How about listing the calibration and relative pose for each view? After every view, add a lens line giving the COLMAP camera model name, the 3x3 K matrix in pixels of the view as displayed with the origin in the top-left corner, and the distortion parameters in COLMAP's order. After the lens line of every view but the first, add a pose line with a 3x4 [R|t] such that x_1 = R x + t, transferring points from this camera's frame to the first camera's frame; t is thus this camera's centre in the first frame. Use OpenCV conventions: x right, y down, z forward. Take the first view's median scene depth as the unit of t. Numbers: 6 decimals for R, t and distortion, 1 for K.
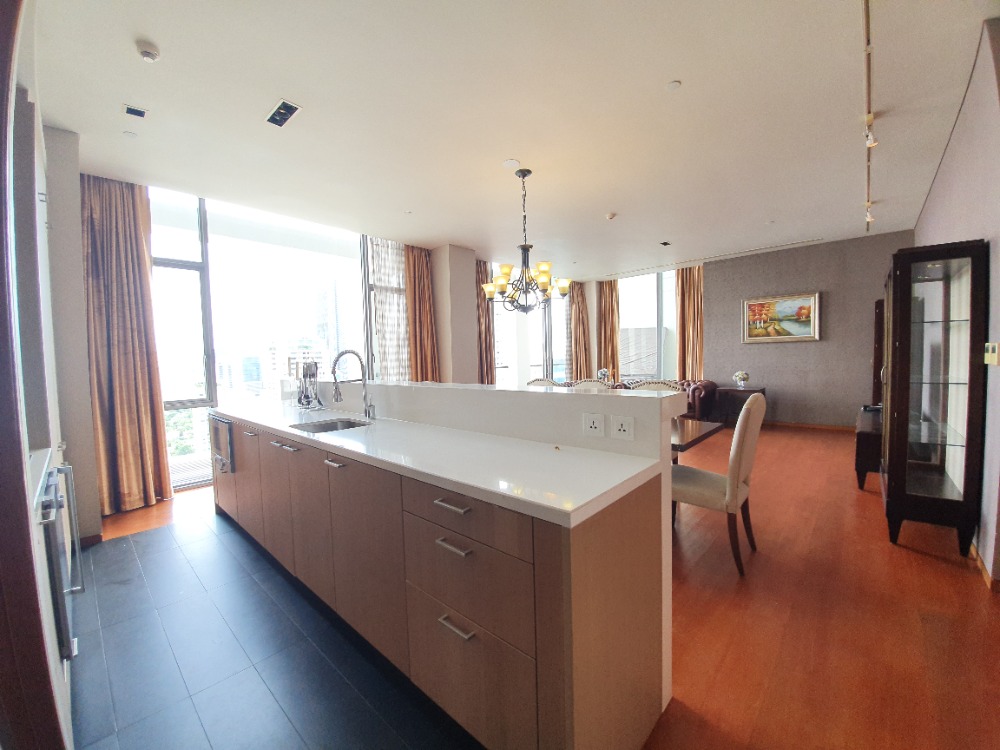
lens RADIAL K [[391.1, 0, 497.1], [0, 391.1, 374.4], [0, 0, 1]] dist [-0.001597, -0.010884]
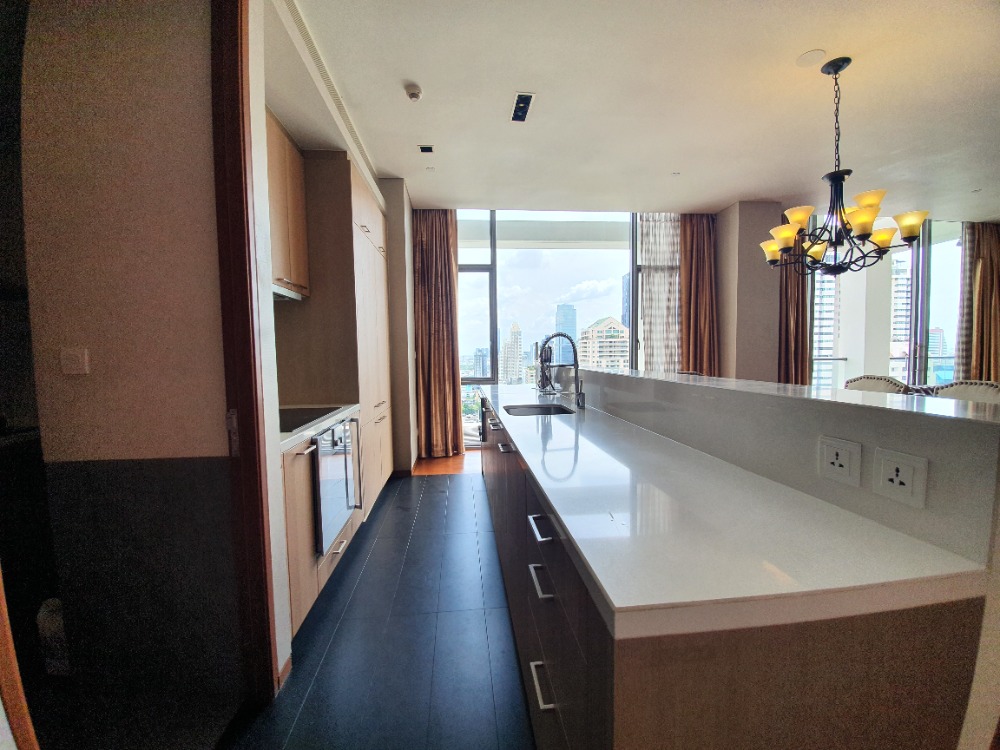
lens RADIAL K [[393.0, 0, 497.9], [0, 393.0, 376.4], [0, 0, 1]] dist [-0.000884, -0.011748]
pose [[0.742710, 0.053412, -0.667480, 0.065672], [-0.031389, 0.998495, 0.044973, 0.001815], [0.668877, -0.012450, 0.743269, 0.079184]]
